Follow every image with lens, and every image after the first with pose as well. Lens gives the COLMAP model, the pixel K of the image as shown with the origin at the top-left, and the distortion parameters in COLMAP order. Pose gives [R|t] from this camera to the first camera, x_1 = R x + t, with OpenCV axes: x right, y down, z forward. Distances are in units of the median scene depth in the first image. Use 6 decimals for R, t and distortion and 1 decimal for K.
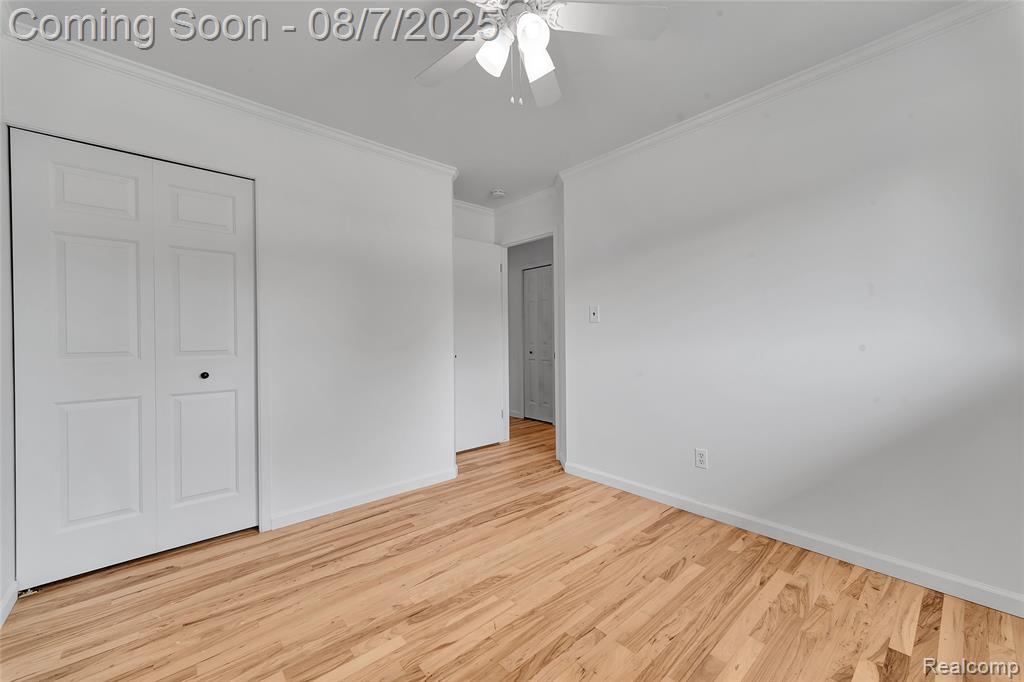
lens RADIAL K [[397.8, 0, 512.6], [0, 397.8, 338.2], [0, 0, 1]] dist [0.007618, -0.000099]
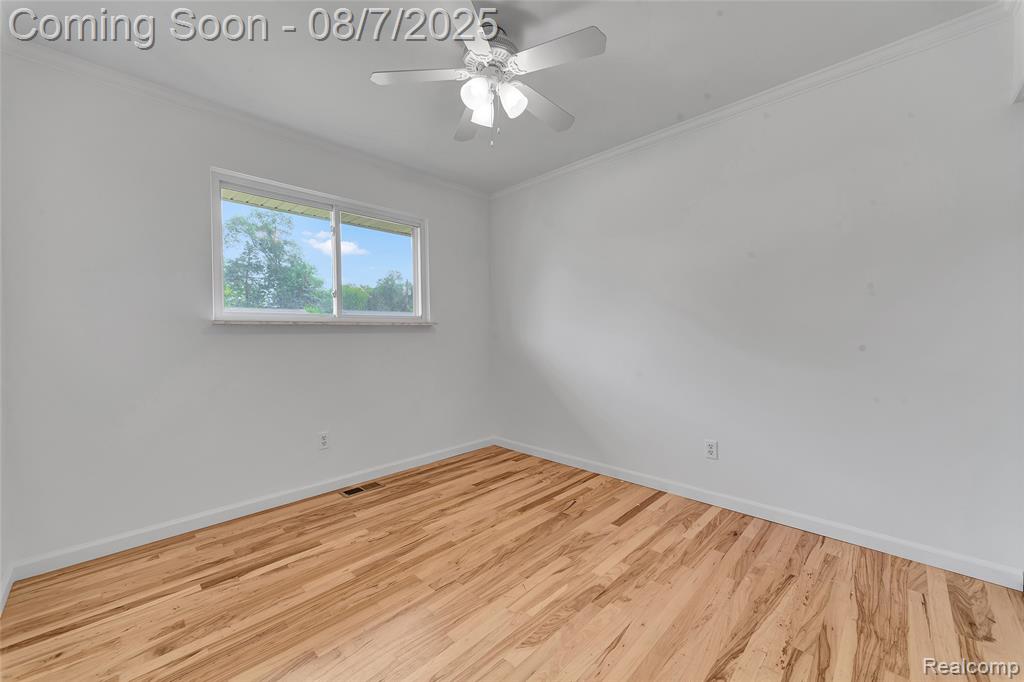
lens RADIAL K [[397.8, 0, 512.6], [0, 397.8, 338.2], [0, 0, 1]] dist [0.007618, -0.000099]
pose [[-0.997276, 0.020839, -0.070749, 0.051830], [0.019933, 0.999710, 0.013480, 0.001155], [0.071009, 0.012033, -0.997403, 2.034268]]
